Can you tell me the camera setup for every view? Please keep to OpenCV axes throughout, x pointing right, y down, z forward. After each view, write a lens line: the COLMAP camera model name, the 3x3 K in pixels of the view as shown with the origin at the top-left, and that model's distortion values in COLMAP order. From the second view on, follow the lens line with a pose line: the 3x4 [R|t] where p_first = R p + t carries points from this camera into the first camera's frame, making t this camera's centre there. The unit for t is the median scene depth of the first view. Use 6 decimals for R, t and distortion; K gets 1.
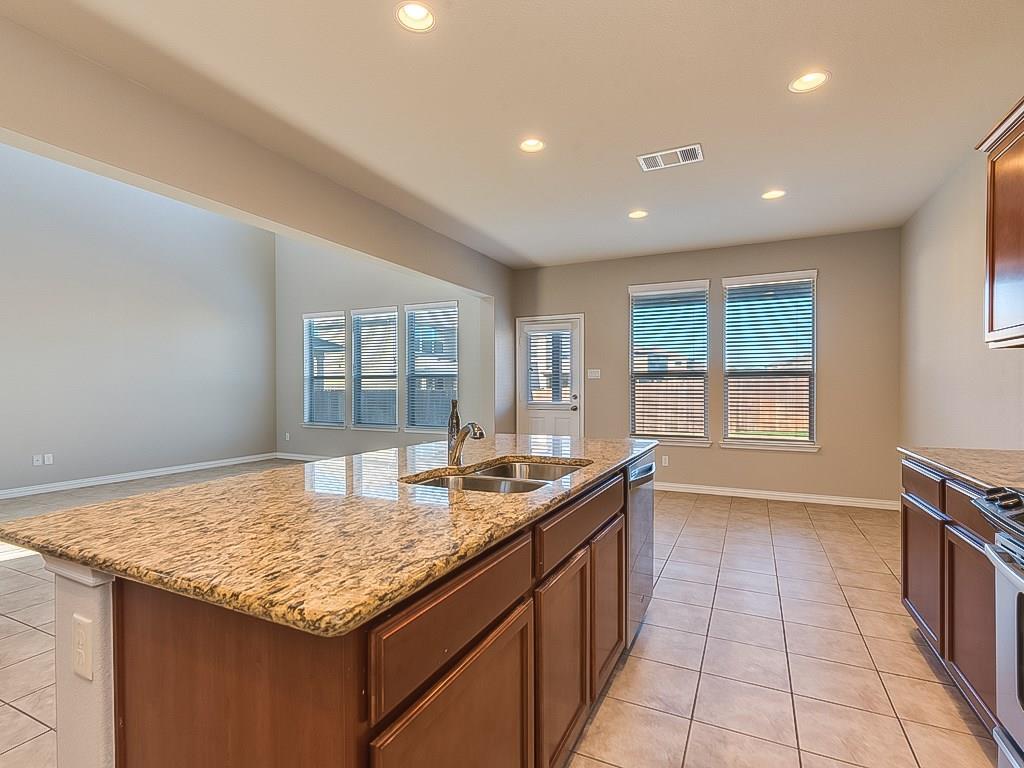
lens RADIAL K [[498.6, 0, 512.3], [0, 498.6, 392.8], [0, 0, 1]] dist [0.003949, -0.001132]
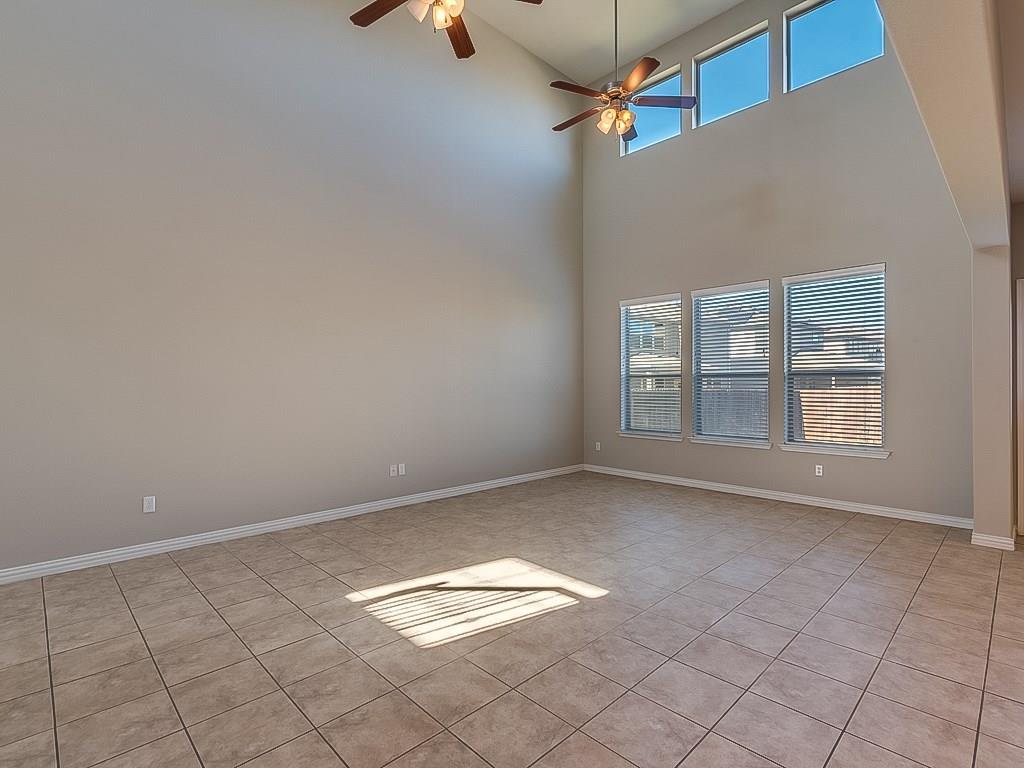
lens RADIAL K [[498.6, 0, 516.7], [0, 498.6, 384.3], [0, 0, 1]] dist [0.003949, -0.001132]
pose [[0.939387, 0.000418, -0.342859, -0.389520], [-0.005895, 0.999871, -0.014932, -0.005985], [0.342808, 0.016048, 0.939268, 0.210425]]
